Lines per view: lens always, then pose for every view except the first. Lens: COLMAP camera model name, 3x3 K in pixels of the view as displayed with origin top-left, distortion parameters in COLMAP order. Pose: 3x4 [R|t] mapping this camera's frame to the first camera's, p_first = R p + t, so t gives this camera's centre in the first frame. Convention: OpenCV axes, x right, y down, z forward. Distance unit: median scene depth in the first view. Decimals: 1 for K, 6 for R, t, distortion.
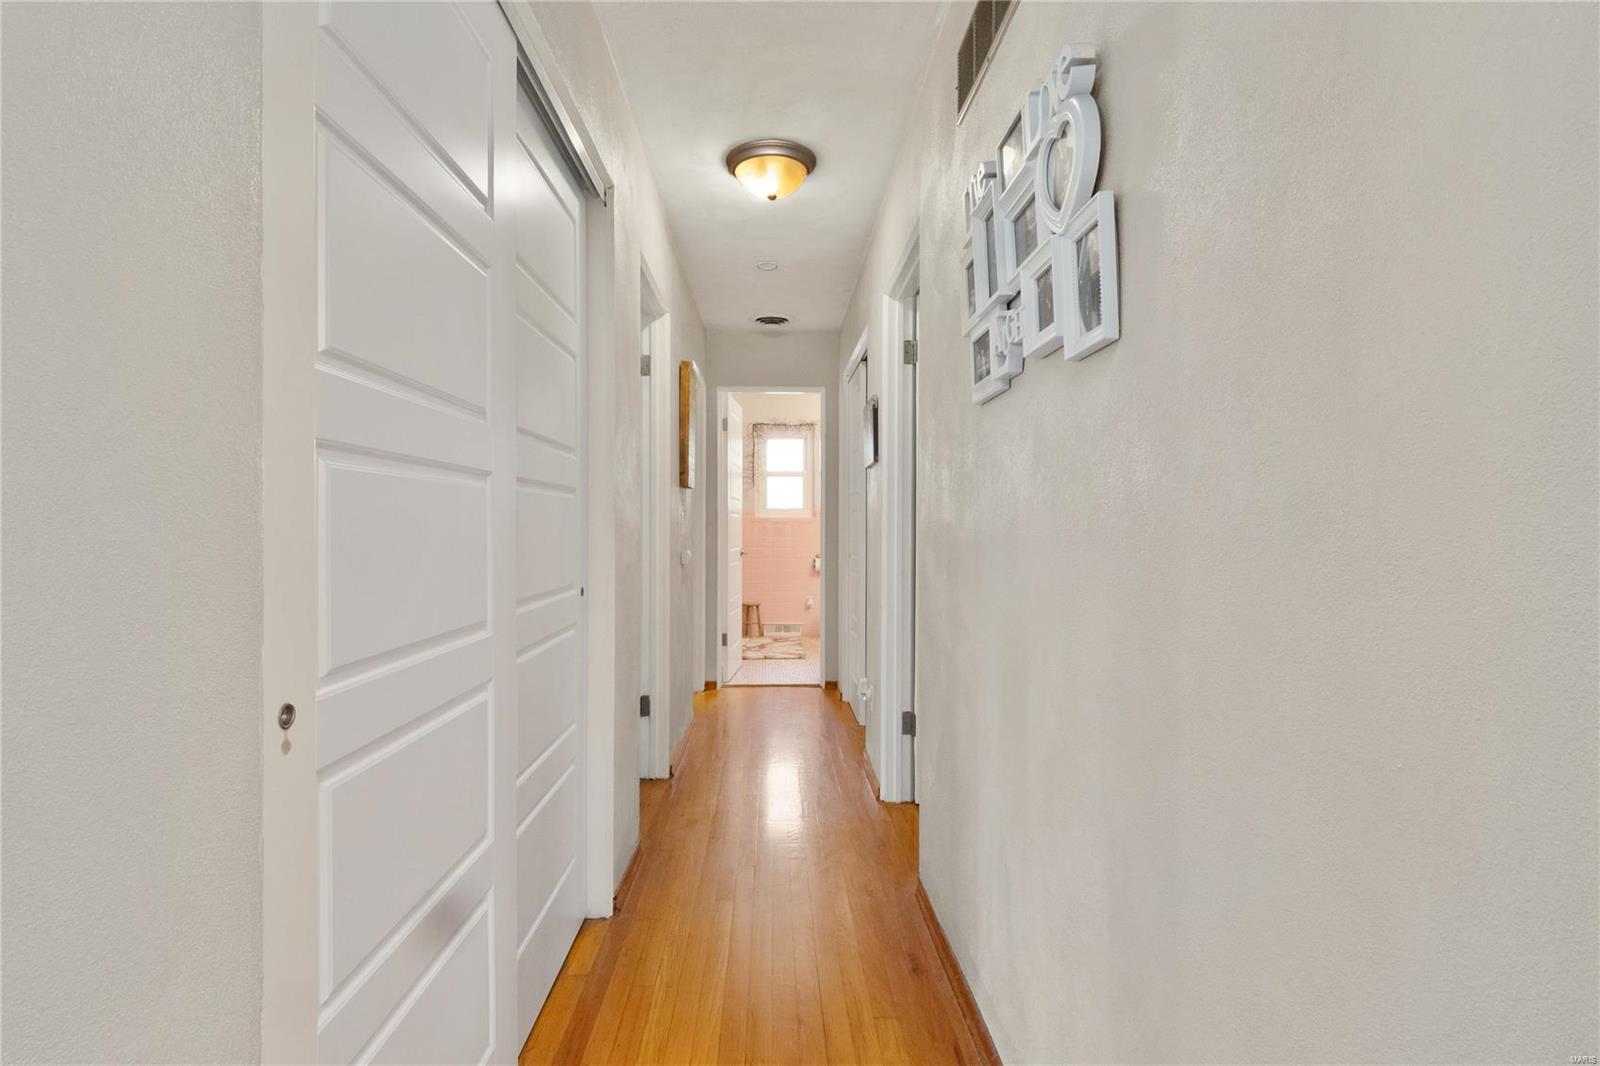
lens RADIAL K [[770.0, 0, 800.7], [0, 770.0, 532.9], [0, 0, 1]] dist [0.000085, 0.000023]
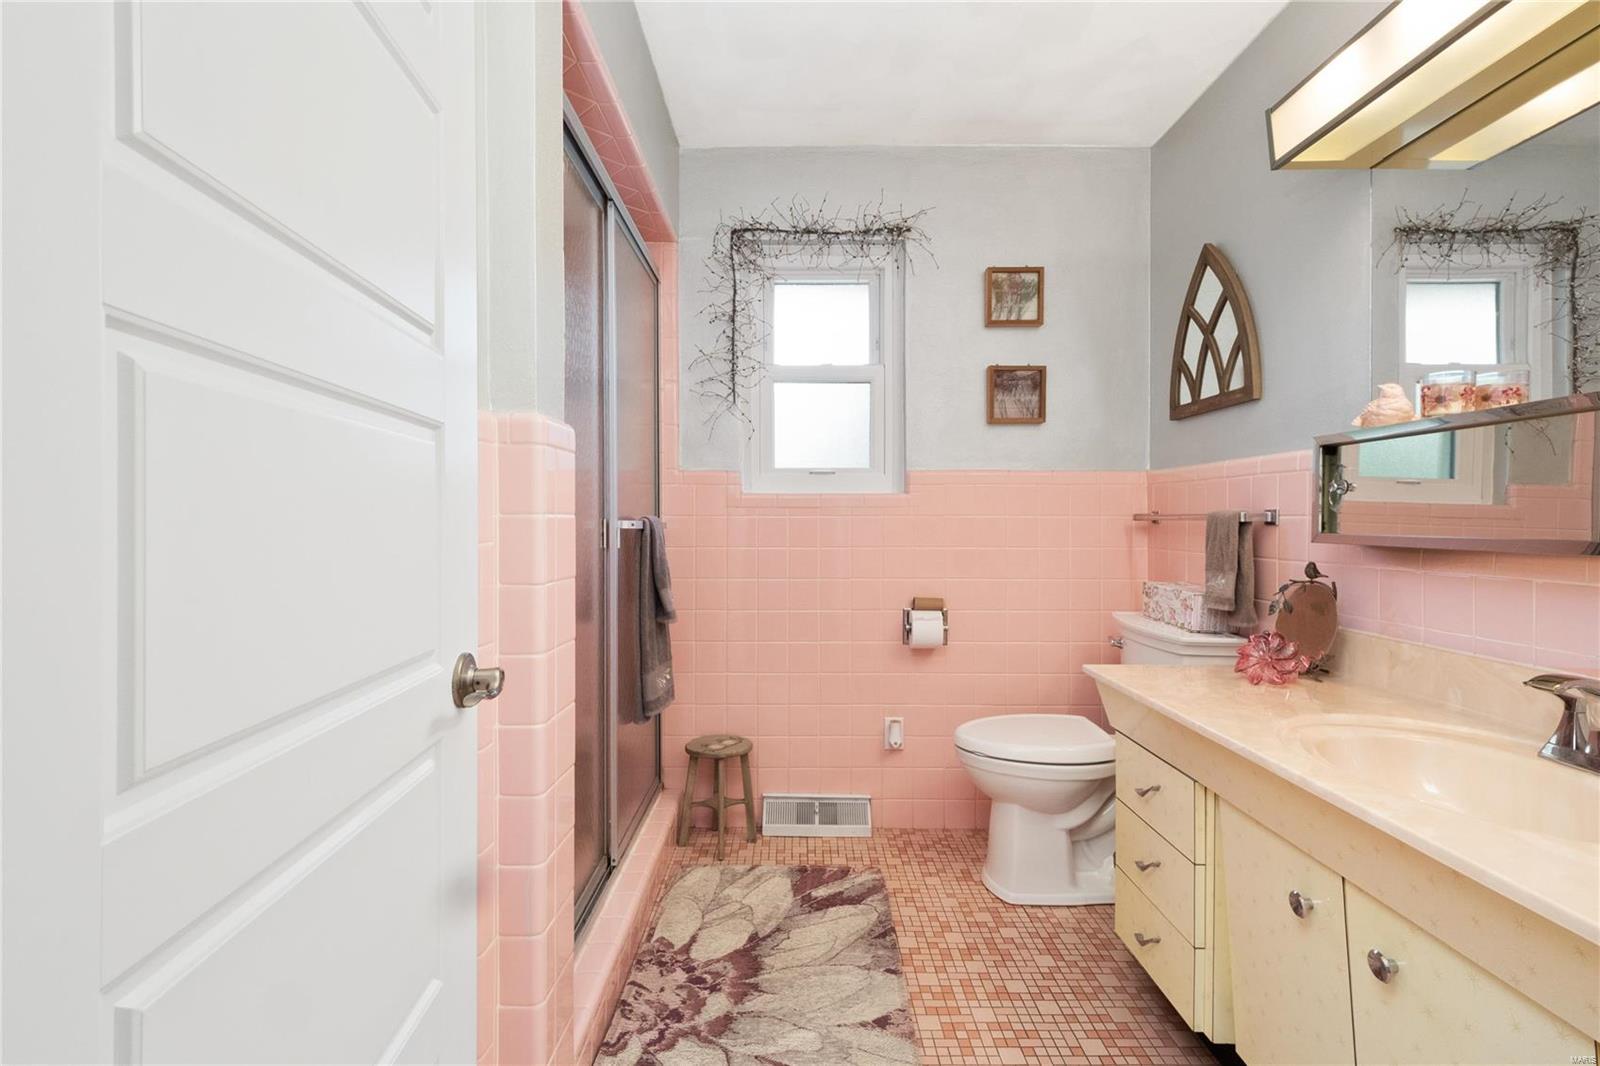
lens RADIAL K [[750.4, 0, 794.5], [0, 750.4, 536.0], [0, 0, 1]] dist [-0.013185, 0.000187]
pose [[0.999093, 0.000991, -0.042569, -0.018929], [-0.000354, 0.999888, 0.014954, -0.005162], [0.042579, -0.014925, 0.998982, 0.654561]]
